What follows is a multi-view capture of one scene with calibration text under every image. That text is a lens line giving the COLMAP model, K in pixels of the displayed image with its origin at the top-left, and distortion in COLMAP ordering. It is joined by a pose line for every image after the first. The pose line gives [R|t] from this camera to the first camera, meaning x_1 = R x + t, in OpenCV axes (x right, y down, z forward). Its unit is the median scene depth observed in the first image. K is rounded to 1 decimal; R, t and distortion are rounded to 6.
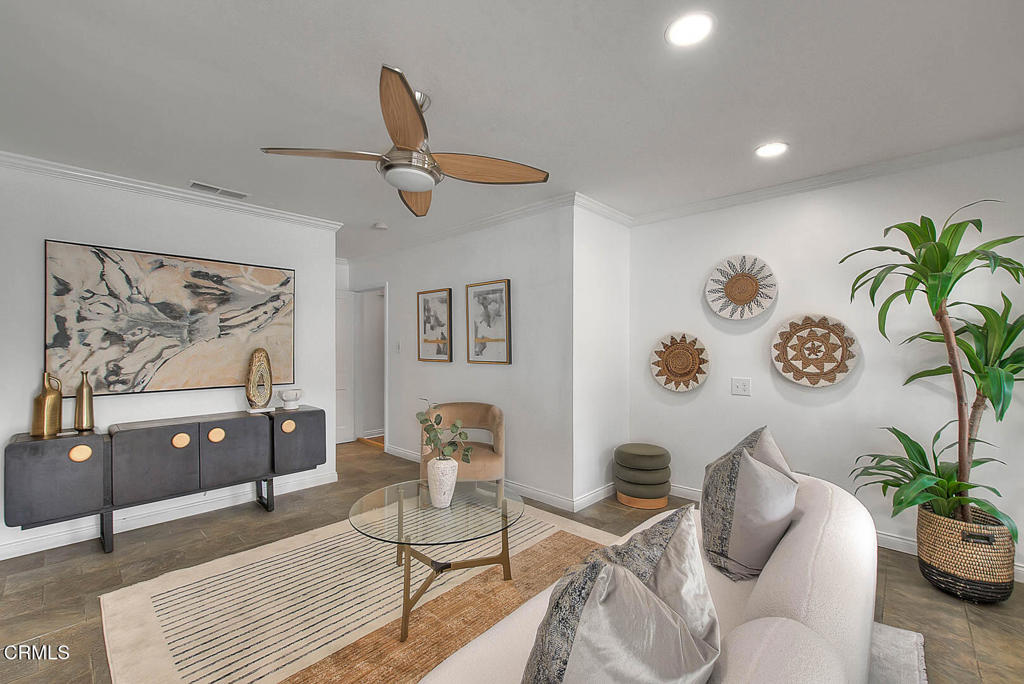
lens RADIAL K [[418.6, 0, 512.0], [0, 418.6, 342.0], [0, 0, 1]] dist [-0.003777, -0.000324]
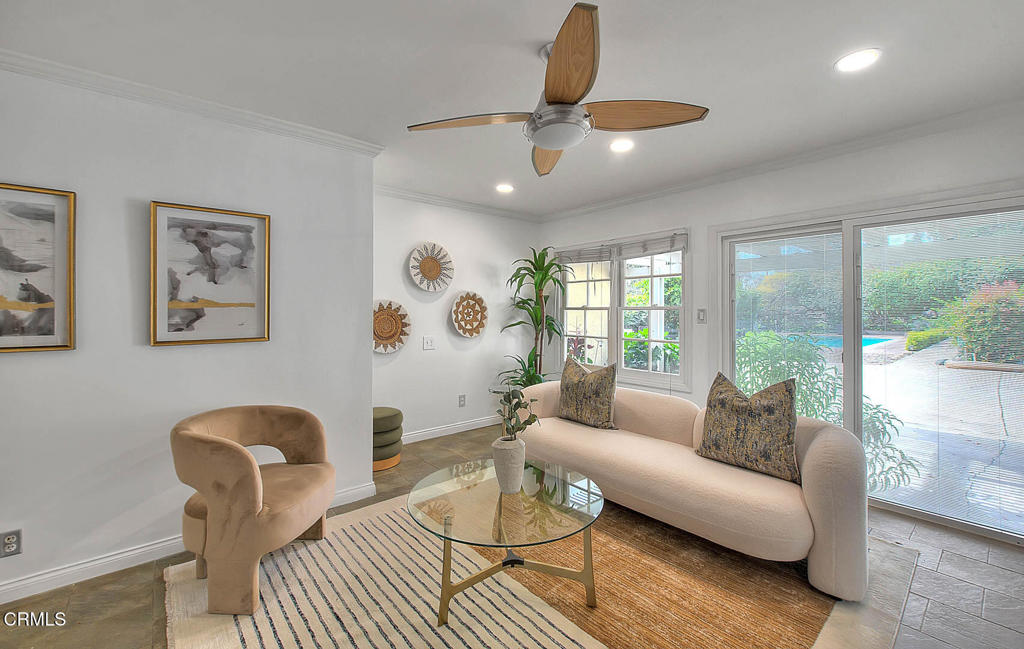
lens RADIAL K [[426.4, 0, 512.0], [0, 426.4, 324.5], [0, 0, 1]] dist [0.000552, 0.000066]
pose [[0.102945, -0.034452, 0.994090, -0.732084], [-0.005587, 0.999364, 0.035214, 0.000325], [-0.994671, -0.009179, 0.102687, 0.583027]]
